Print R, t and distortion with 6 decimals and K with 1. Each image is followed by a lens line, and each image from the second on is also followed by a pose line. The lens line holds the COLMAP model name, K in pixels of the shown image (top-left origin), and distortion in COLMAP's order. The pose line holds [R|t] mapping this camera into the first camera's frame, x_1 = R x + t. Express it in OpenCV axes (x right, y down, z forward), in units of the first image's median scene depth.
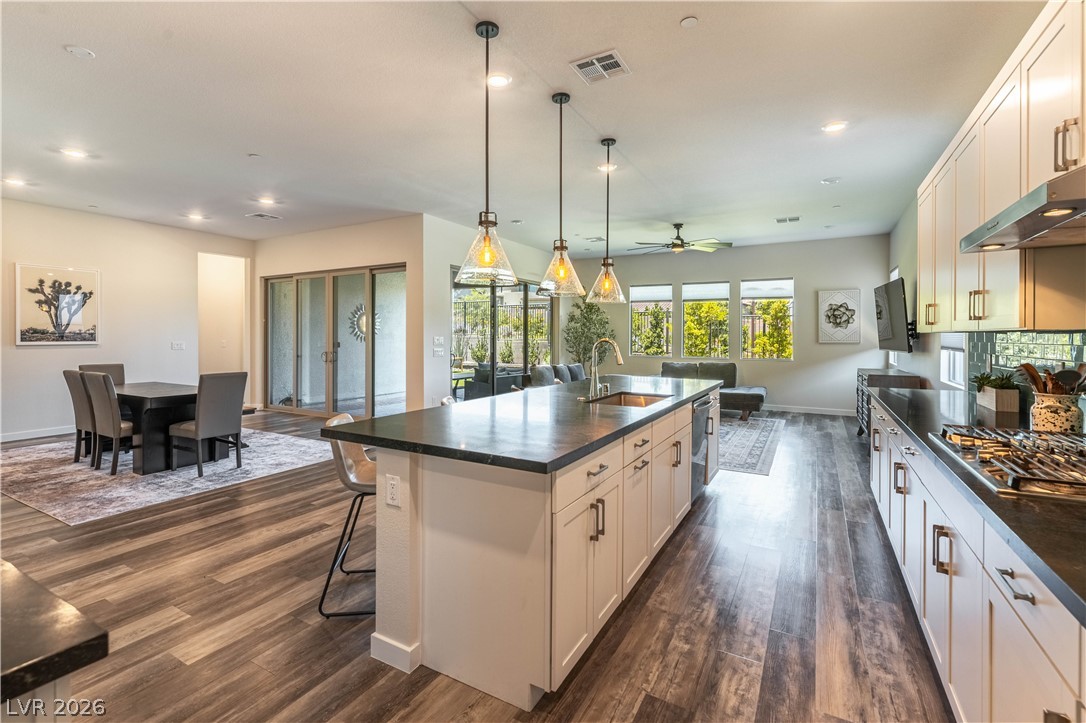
lens RADIAL K [[490.0, 0, 538.7], [0, 490.0, 336.6], [0, 0, 1]] dist [0.000119, -0.000340]
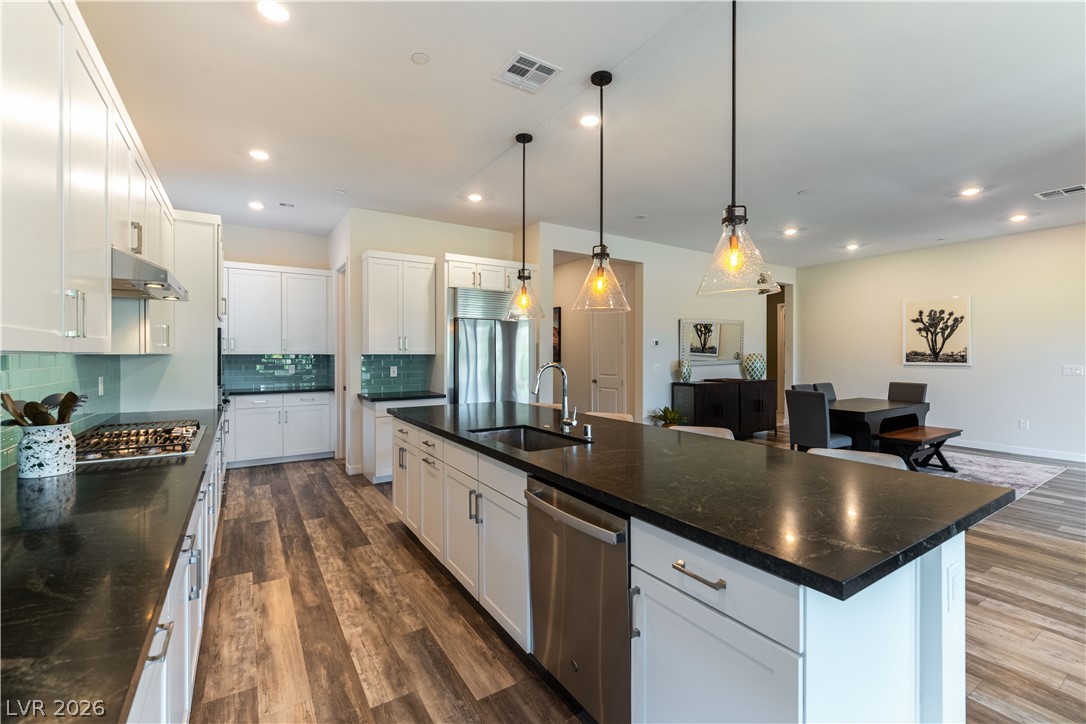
lens RADIAL K [[470.4, 0, 538.9], [0, 470.4, 352.9], [0, 0, 1]] dist [0.000346, 0.000068]
pose [[-0.472452, -0.003925, -0.881348, 1.064972], [-0.004225, 0.999989, -0.002189, -0.014971], [0.881346, 0.002690, -0.472463, 1.693611]]
